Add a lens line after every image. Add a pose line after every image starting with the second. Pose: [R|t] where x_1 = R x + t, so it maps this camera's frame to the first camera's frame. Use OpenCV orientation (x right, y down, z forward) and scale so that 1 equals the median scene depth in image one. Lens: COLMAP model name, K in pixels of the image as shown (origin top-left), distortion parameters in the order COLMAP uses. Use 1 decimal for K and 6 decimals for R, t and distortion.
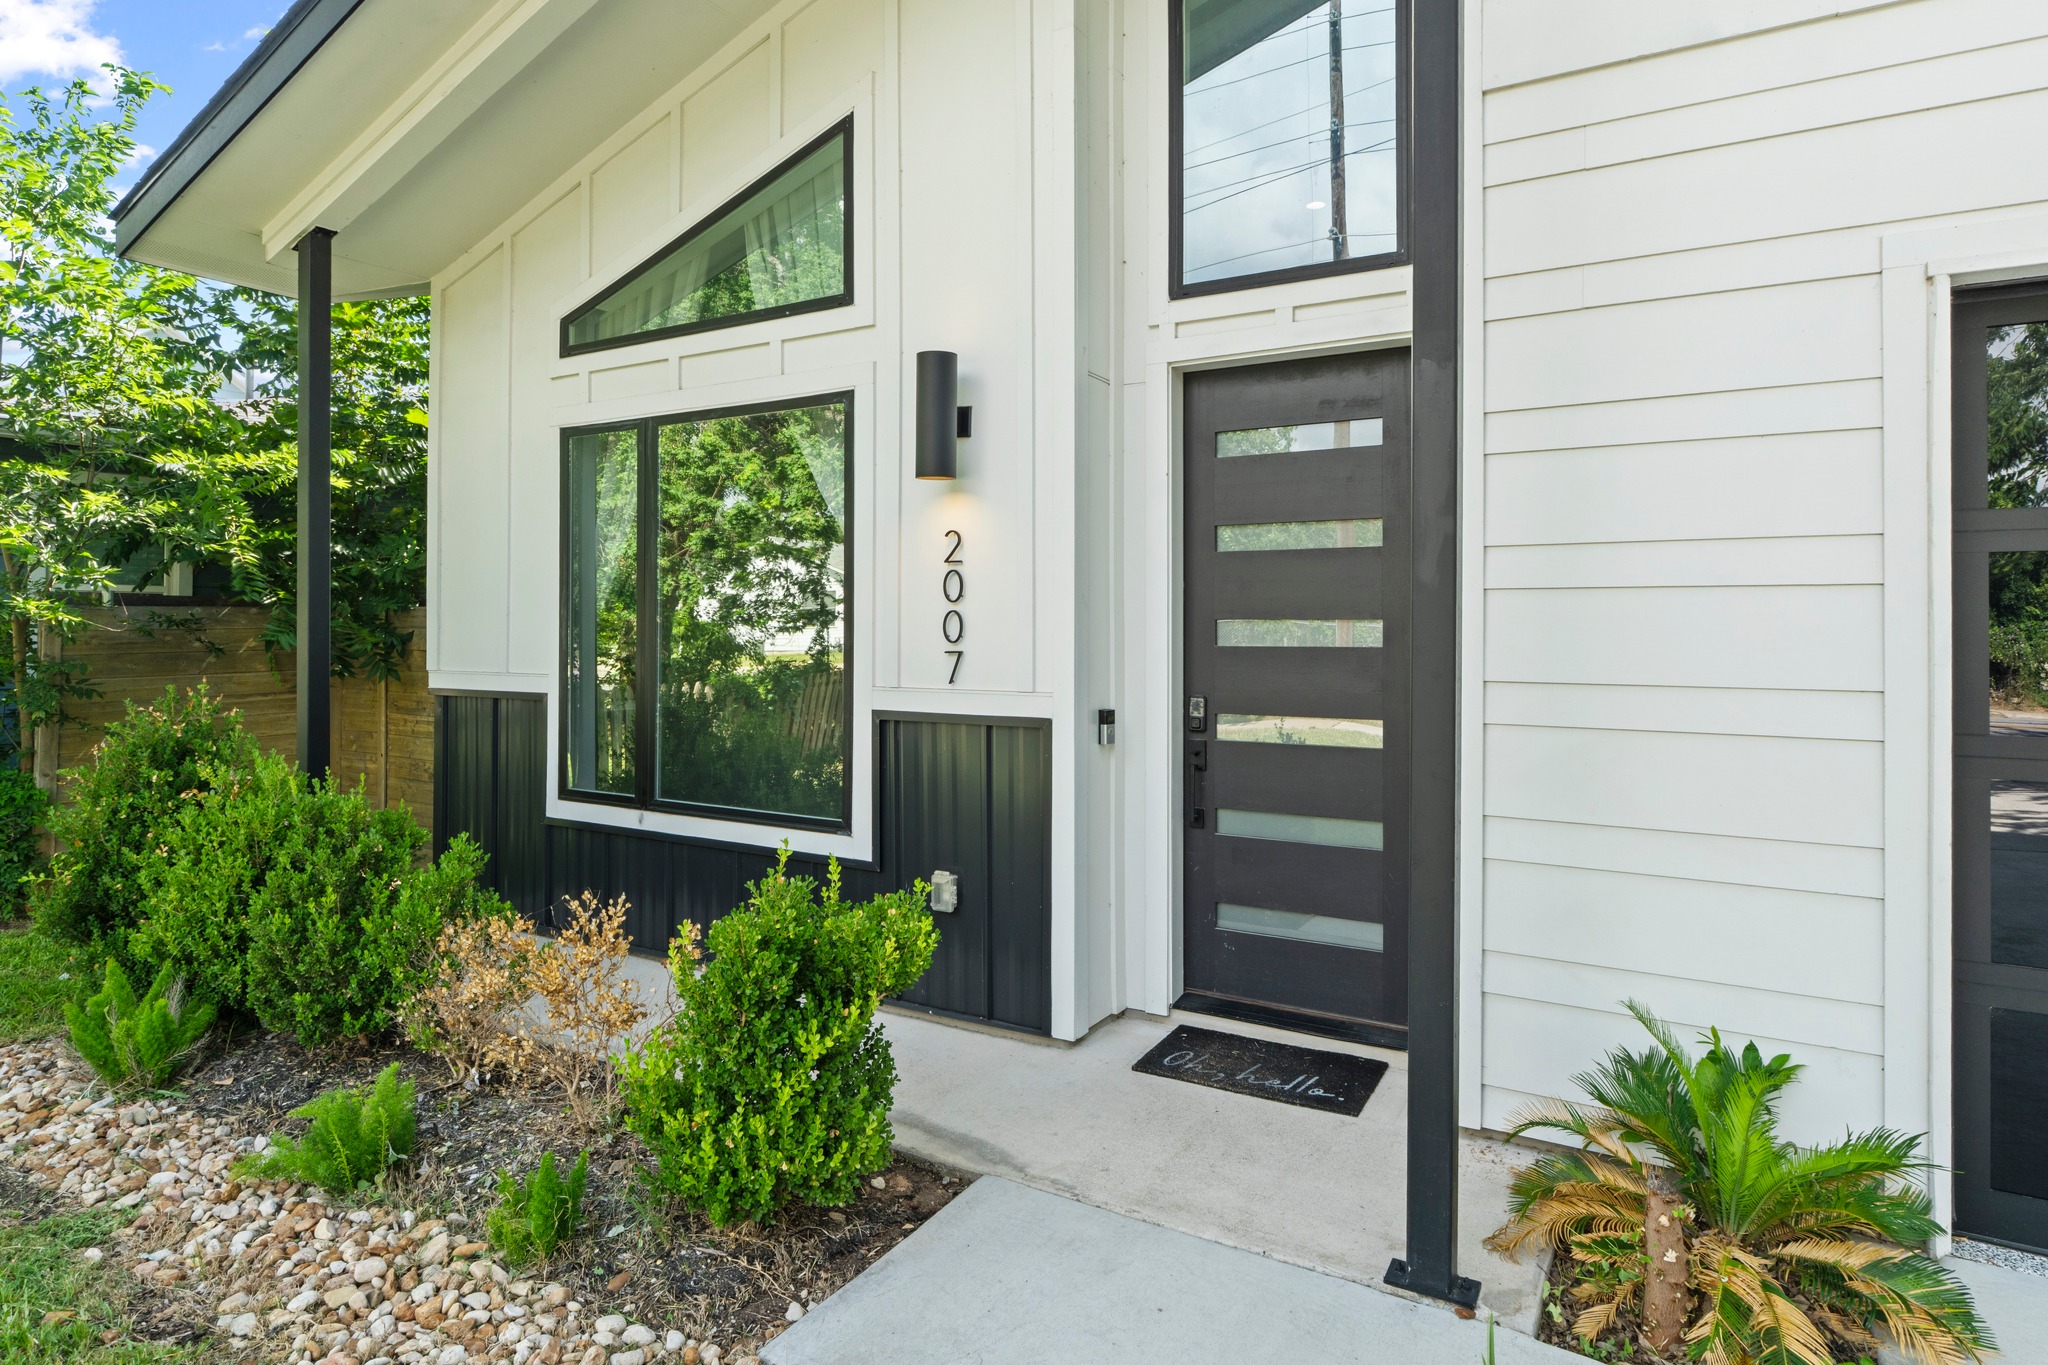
lens RADIAL K [[1163.7, 0, 1020.9], [0, 1163.7, 622.1], [0, 0, 1]] dist [0.000513, 0.000431]
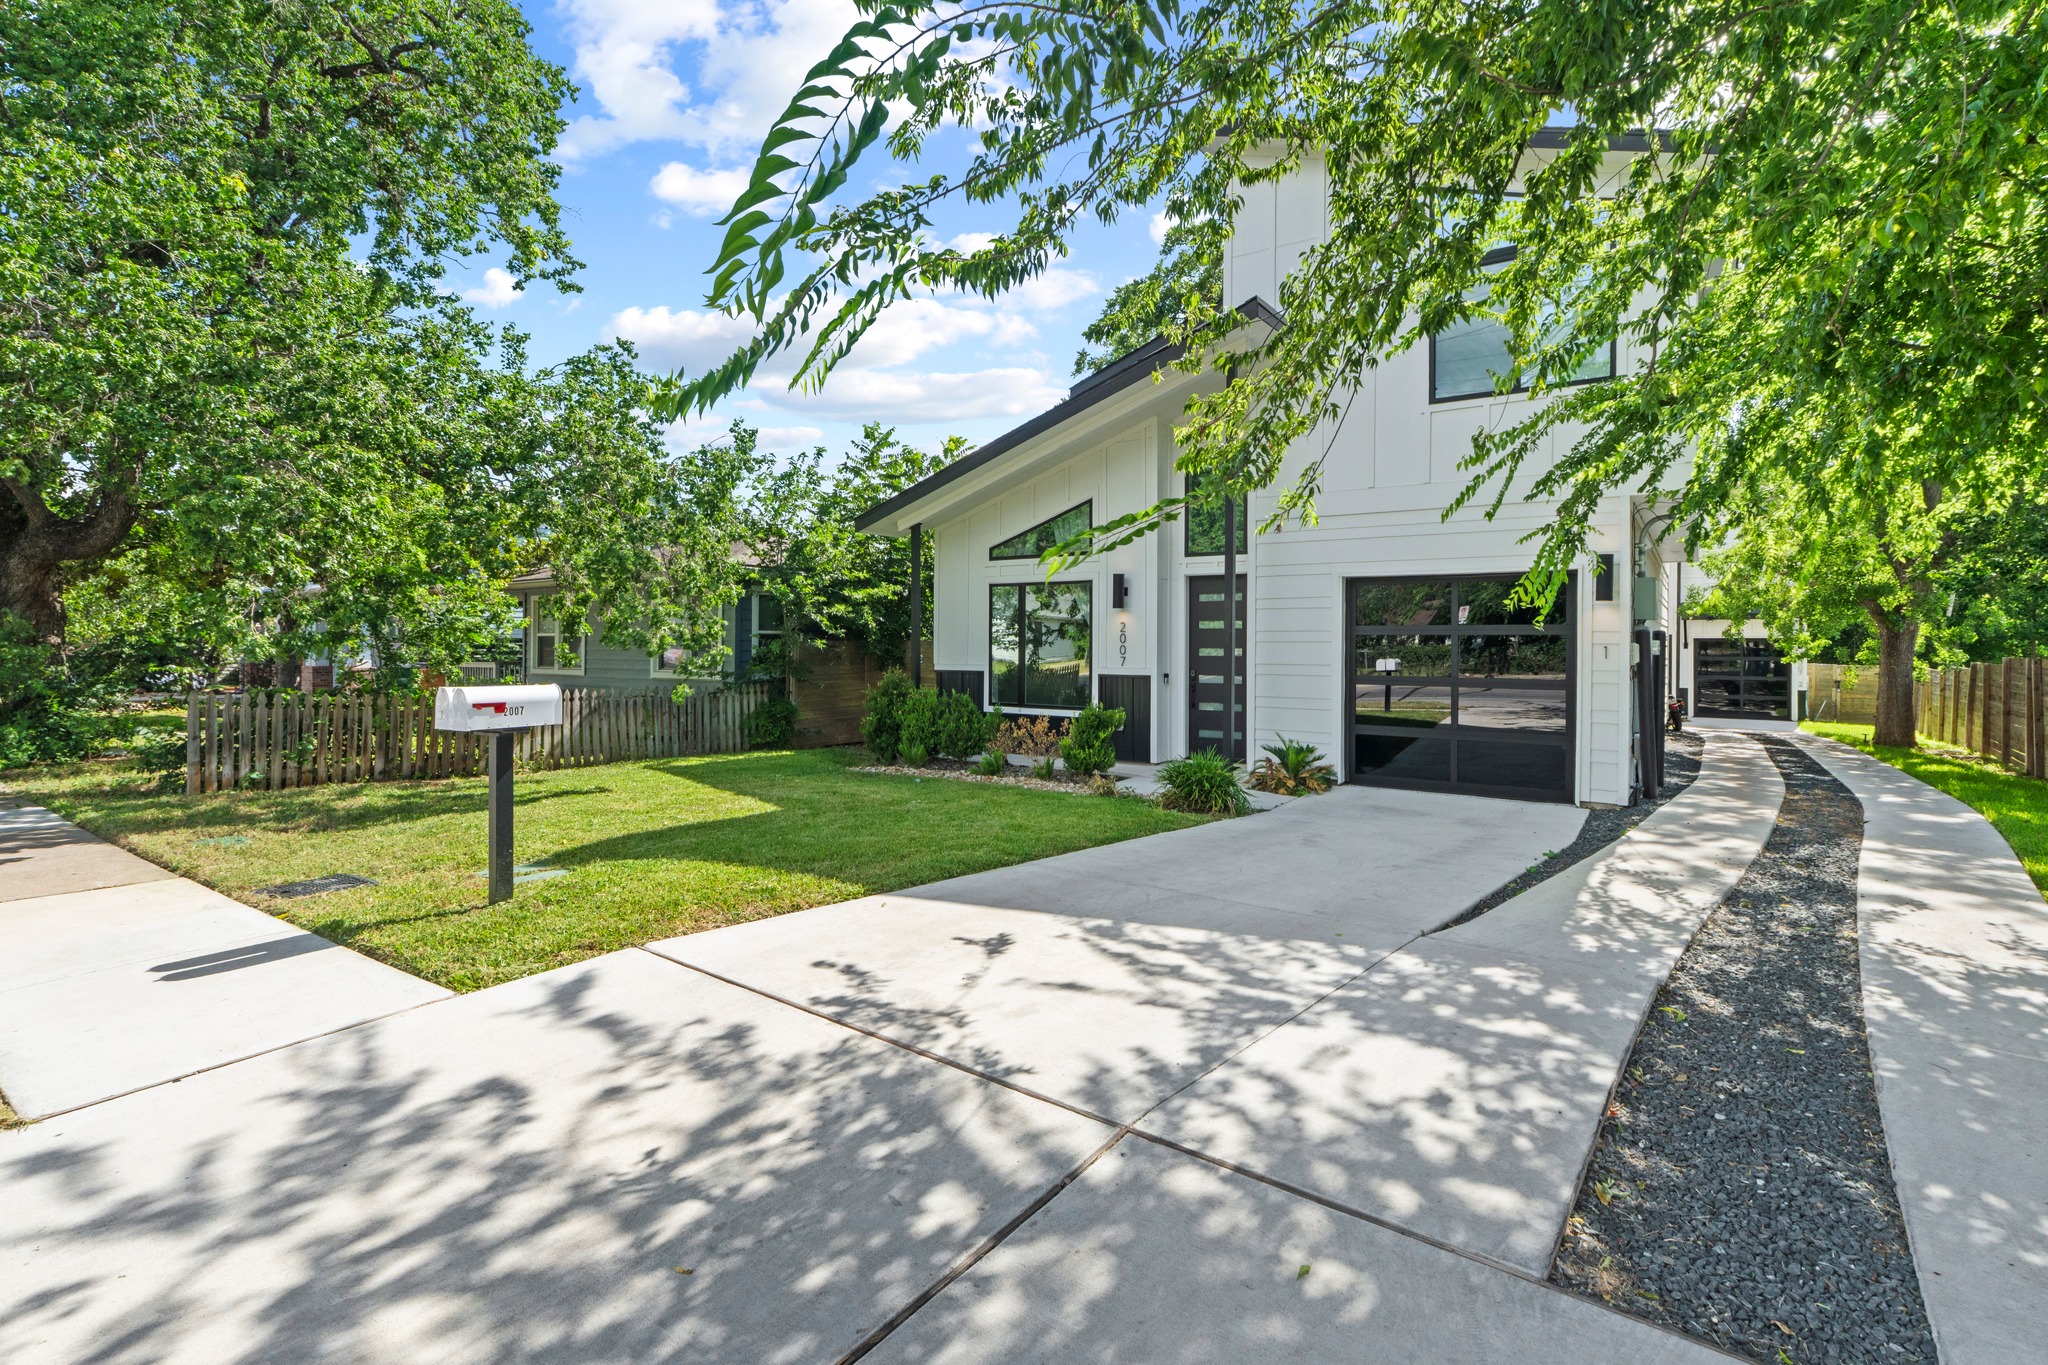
lens RADIAL K [[869.7, 0, 1019.3], [0, 869.7, 682.8], [0, 0, 1]] dist [-0.004142, -0.000262]
pose [[0.993626, 0.003795, -0.112666, -0.069850], [0.002206, 0.998587, 0.053089, -0.036289], [0.112708, -0.053000, 0.992214, -1.611766]]
